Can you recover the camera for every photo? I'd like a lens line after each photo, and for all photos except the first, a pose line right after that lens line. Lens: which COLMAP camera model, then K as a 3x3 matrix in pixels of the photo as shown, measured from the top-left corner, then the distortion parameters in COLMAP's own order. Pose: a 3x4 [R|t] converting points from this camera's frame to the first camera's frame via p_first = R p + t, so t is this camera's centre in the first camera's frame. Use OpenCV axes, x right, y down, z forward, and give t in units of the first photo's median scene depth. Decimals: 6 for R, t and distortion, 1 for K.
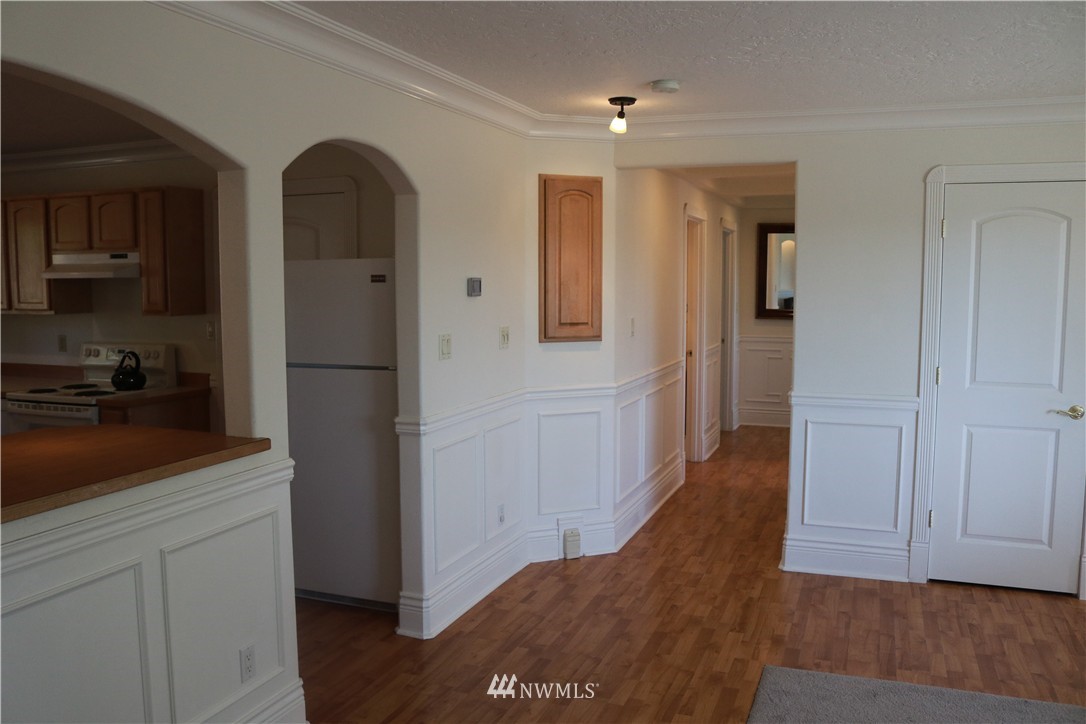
lens RADIAL K [[885.1, 0, 529.4], [0, 885.1, 361.0], [0, 0, 1]] dist [-0.156669, 0.113250]
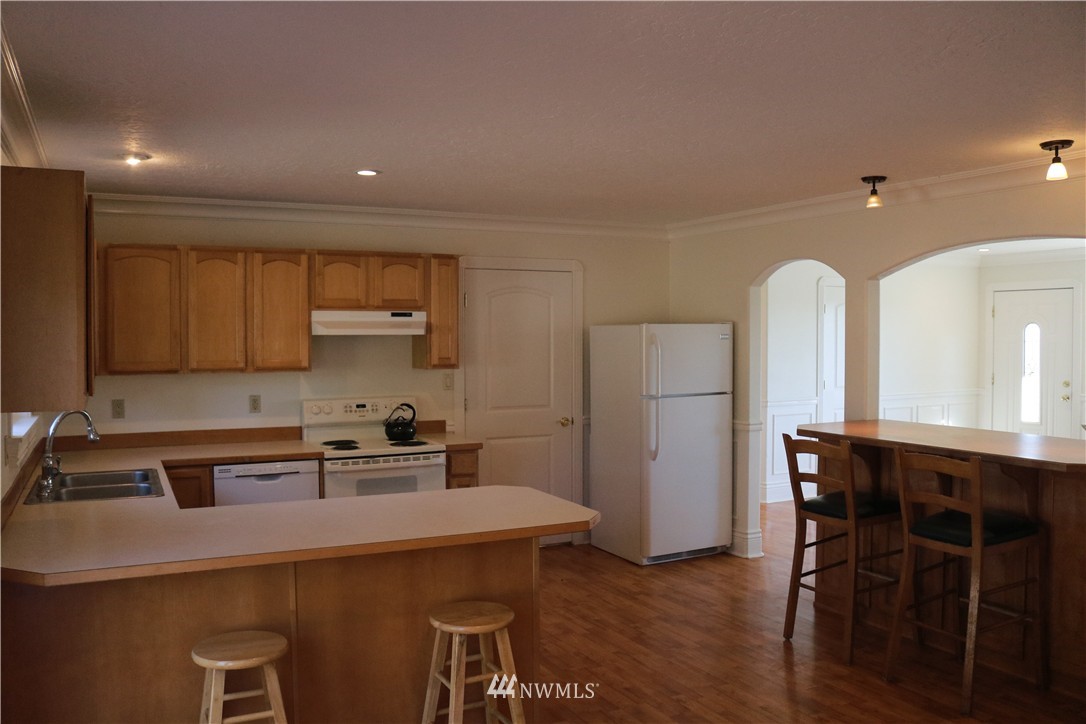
lens RADIAL K [[885.1, 0, 529.4], [0, 885.1, 361.0], [0, 0, 1]] dist [-0.156669, 0.113250]
pose [[0.669610, -0.025589, 0.742272, -1.154872], [0.068024, 0.997319, -0.026983, -0.022825], [-0.739591, 0.068561, 0.669556, 0.141972]]
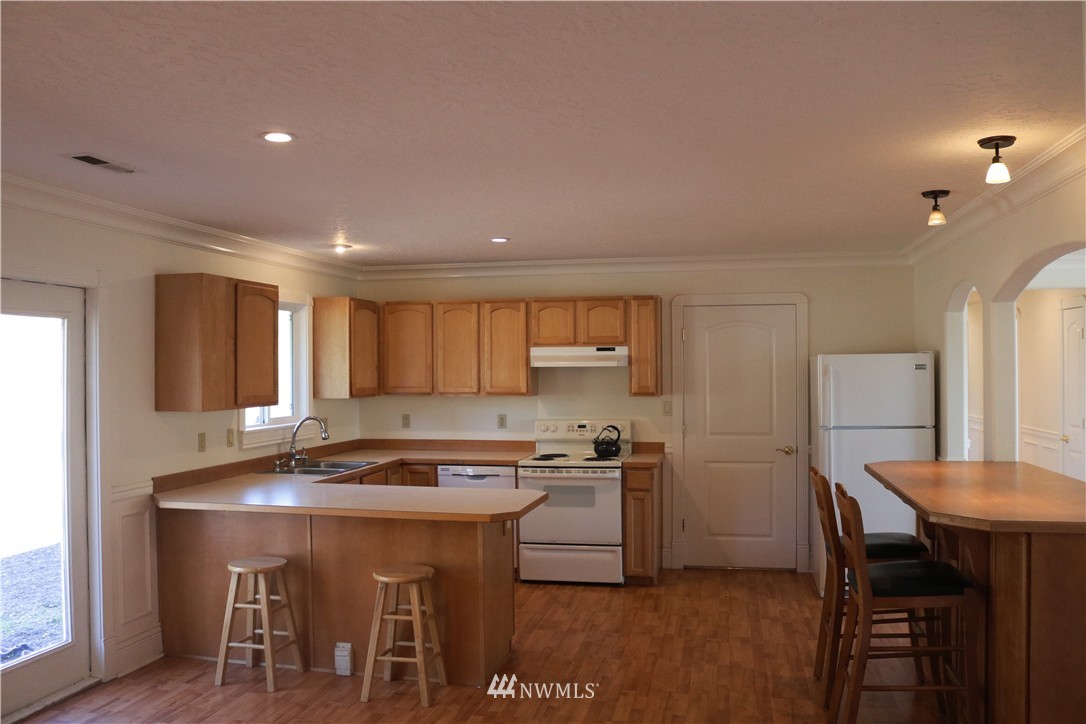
lens RADIAL K [[885.1, 0, 529.4], [0, 885.1, 361.0], [0, 0, 1]] dist [-0.156669, 0.113250]
pose [[0.988005, -0.007863, 0.154221, -0.764436], [0.022343, 0.995473, -0.092384, 0.011774], [-0.152796, 0.094722, 0.983708, -0.247492]]
